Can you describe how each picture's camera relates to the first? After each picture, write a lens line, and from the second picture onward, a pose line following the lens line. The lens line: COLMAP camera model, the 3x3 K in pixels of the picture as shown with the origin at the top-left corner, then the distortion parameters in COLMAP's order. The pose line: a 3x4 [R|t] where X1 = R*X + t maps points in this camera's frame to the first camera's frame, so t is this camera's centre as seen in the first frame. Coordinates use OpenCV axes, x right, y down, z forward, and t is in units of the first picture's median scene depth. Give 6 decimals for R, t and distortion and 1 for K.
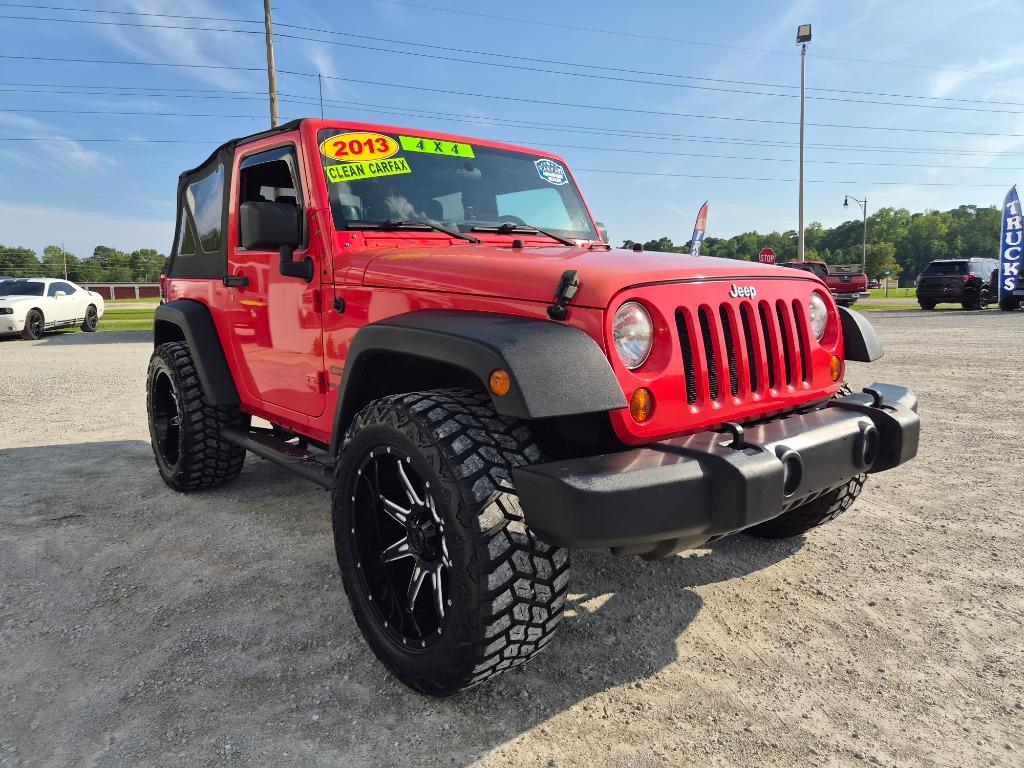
lens RADIAL K [[685.5, 0, 513.8], [0, 685.5, 387.3], [0, 0, 1]] dist [0.064570, -0.047791]
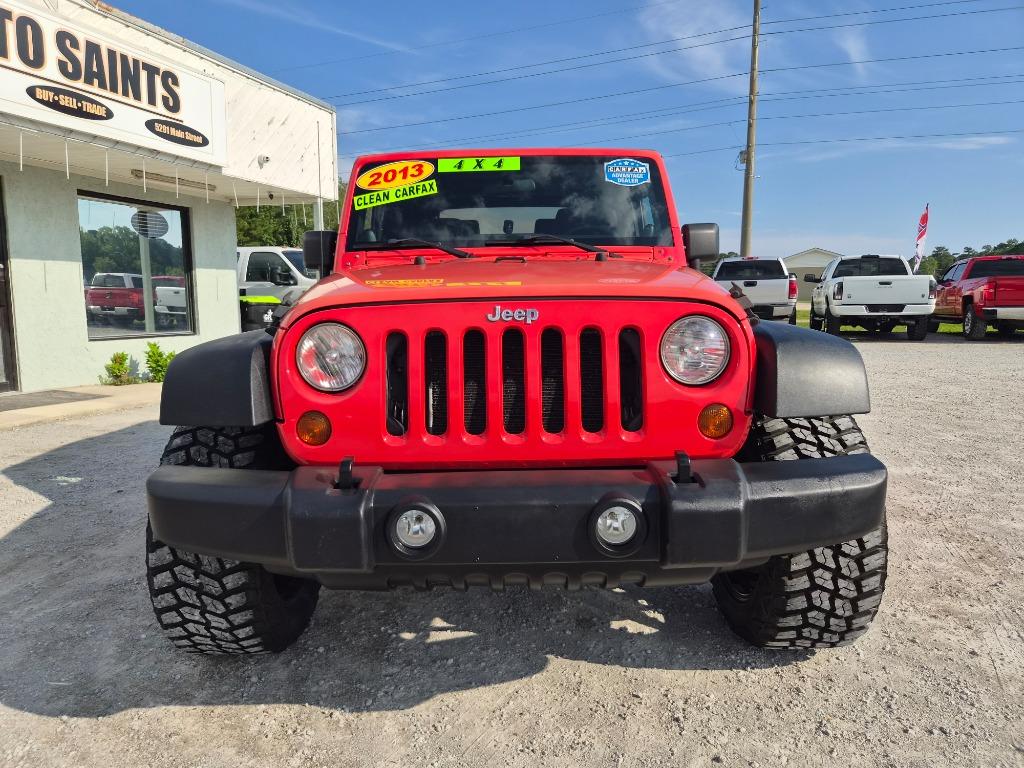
lens RADIAL K [[685.5, 0, 501.9], [0, 685.5, 389.4], [0, 0, 1]] dist [0.064570, -0.047791]
pose [[0.770918, 0.092435, -0.630191, 0.650295], [-0.092711, 0.995161, 0.032552, -0.055795], [0.630150, 0.033331, 0.775757, 0.258176]]
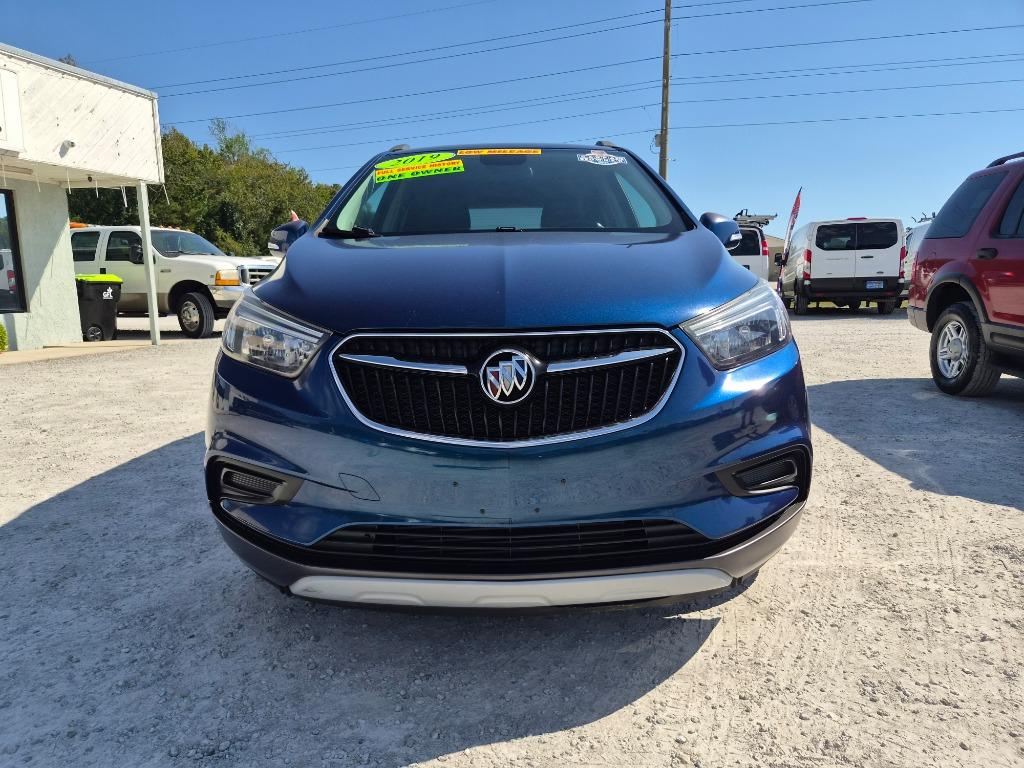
lens RADIAL K [[685.5, 0, 488.3], [0, 685.5, 387.8], [0, 0, 1]] dist [0.064570, -0.047791]
pose [[0.797078, 0.096765, -0.596073, 0.887772], [-0.082010, 0.995279, 0.051905, -0.058516], [0.598281, 0.007512, 0.801251, 0.329140]]
